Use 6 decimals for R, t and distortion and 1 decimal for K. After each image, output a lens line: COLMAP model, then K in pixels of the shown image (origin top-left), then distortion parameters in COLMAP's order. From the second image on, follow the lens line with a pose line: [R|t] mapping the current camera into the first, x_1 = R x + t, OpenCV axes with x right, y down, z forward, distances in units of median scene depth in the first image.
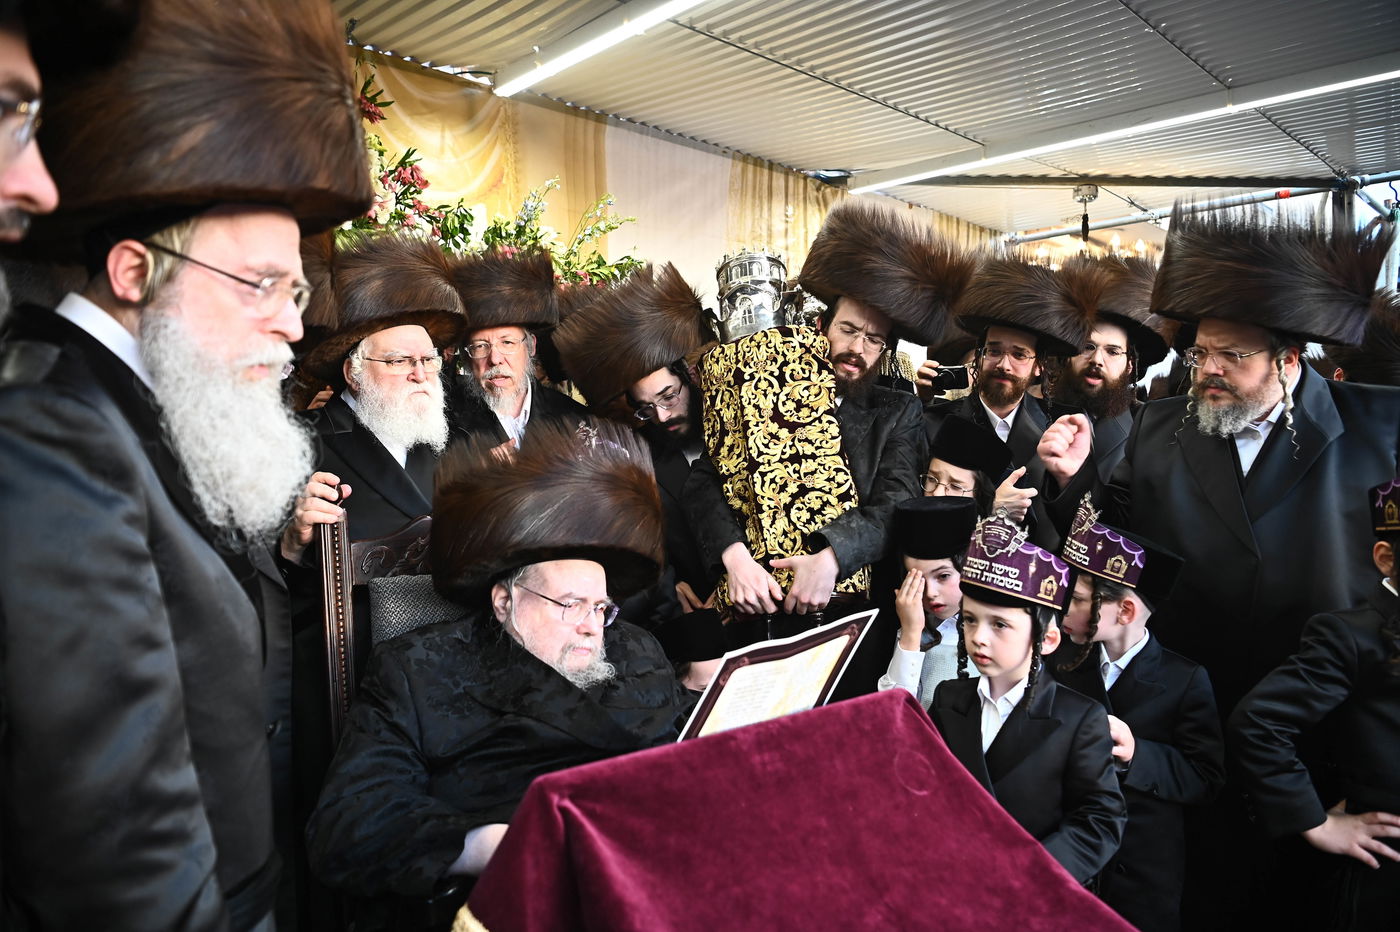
lens RADIAL K [[973.6, 0, 700.0], [0, 973.6, 466.0], [0, 0, 1]] dist [-0.051626, 0.000028]
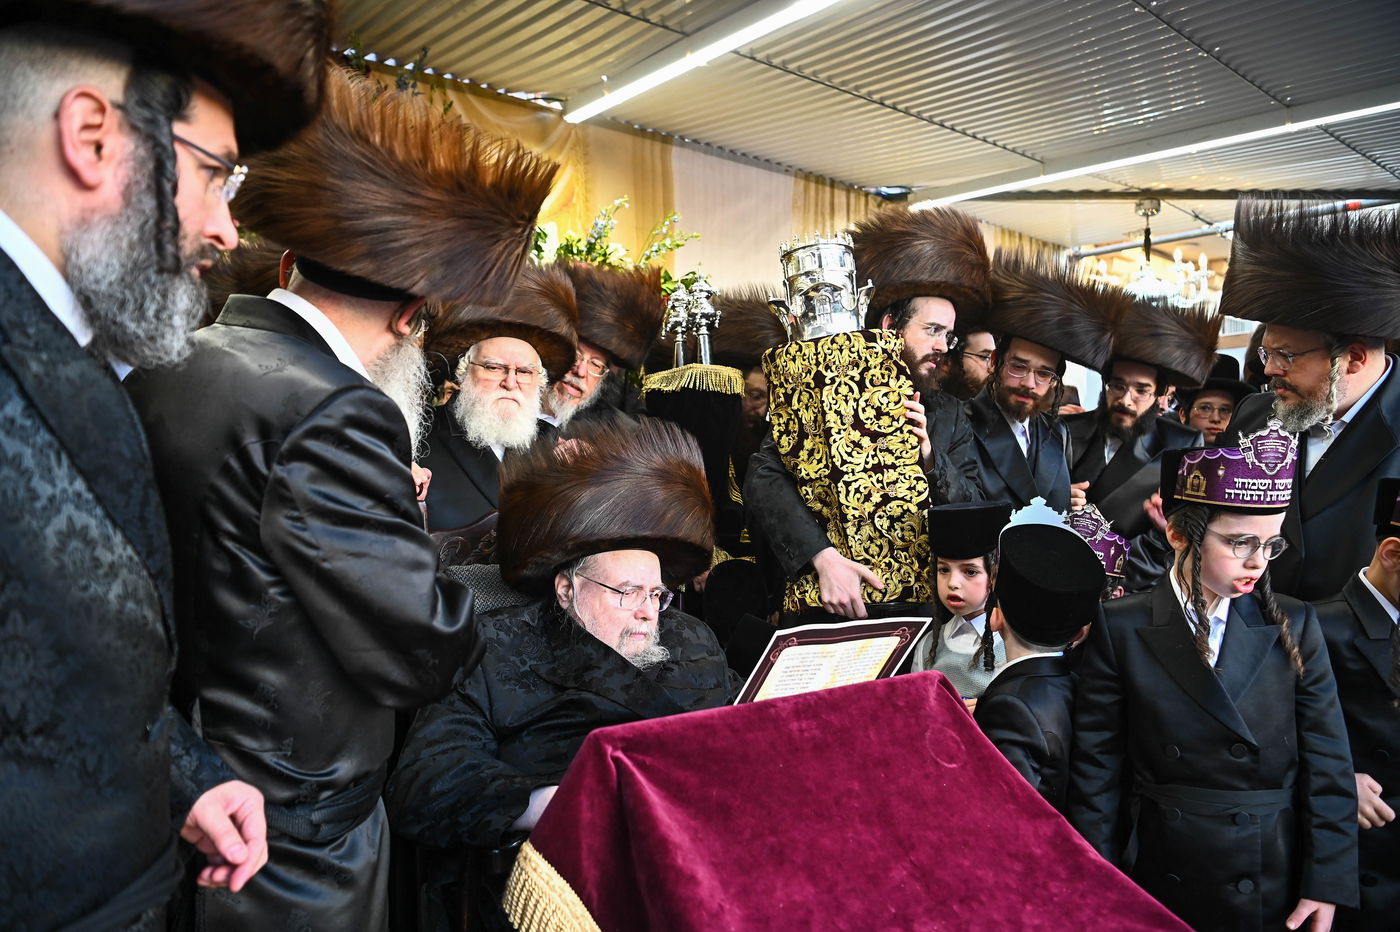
lens RADIAL K [[973.6, 0, 700.0], [0, 973.6, 466.0], [0, 0, 1]] dist [-0.051626, 0.000028]
pose [[0.997567, 0.007934, -0.069255, 0.018761], [-0.009149, 0.999809, -0.017248, 0.021911], [0.069105, 0.017840, 0.997450, -0.072721]]
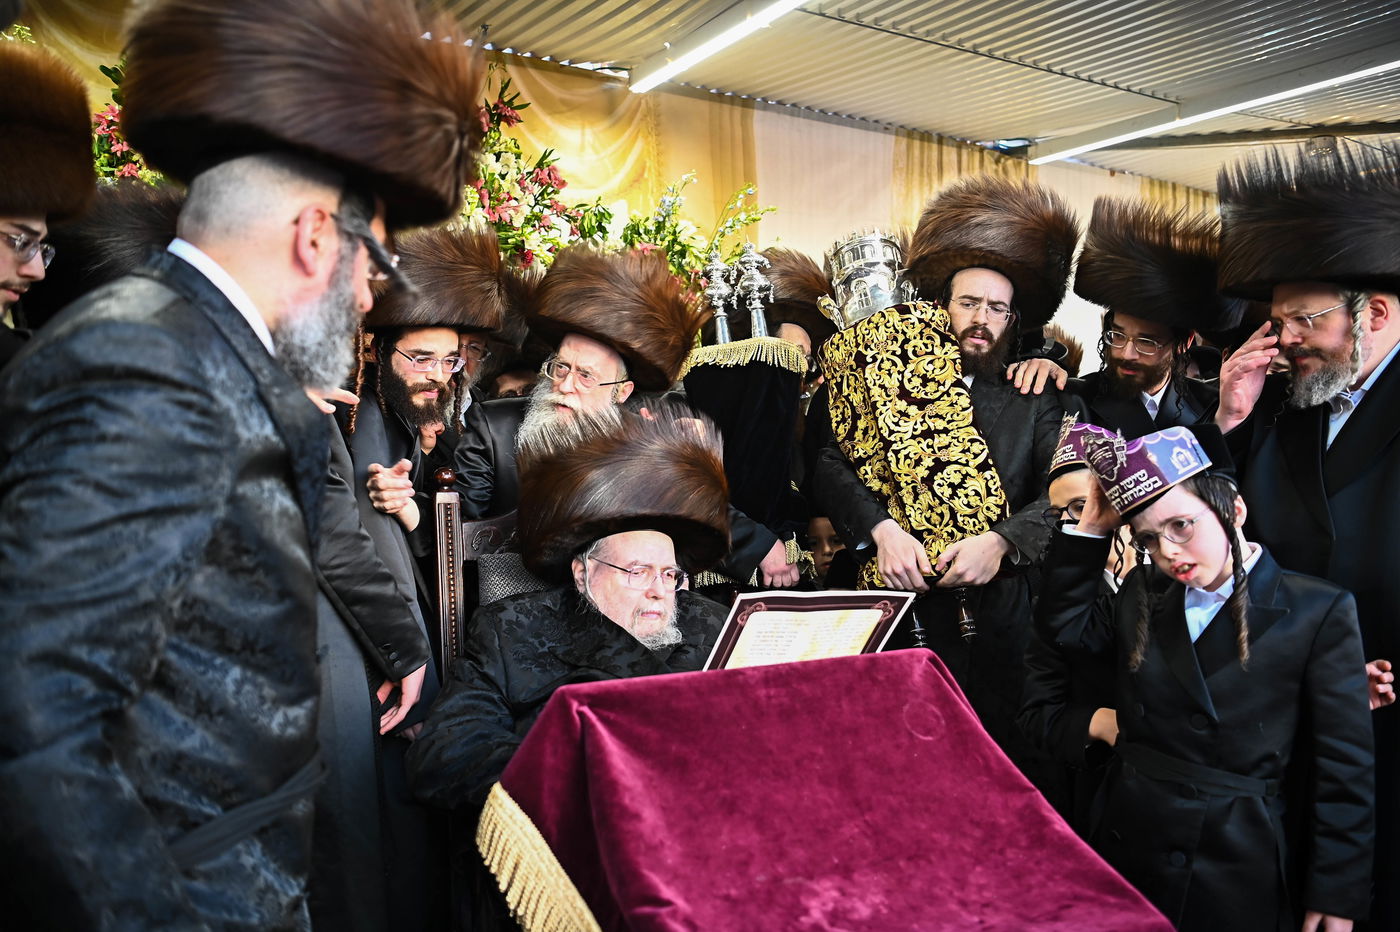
lens RADIAL K [[1133.3, 0, 700.0], [0, 1133.3, 466.0], [0, 0, 1]] dist [-0.010141, -0.005447]
pose [[0.979060, -0.005307, -0.203504, 0.190051], [0.002042, 0.999866, -0.016249, 0.040867], [0.203563, 0.015493, 0.978939, -0.242162]]
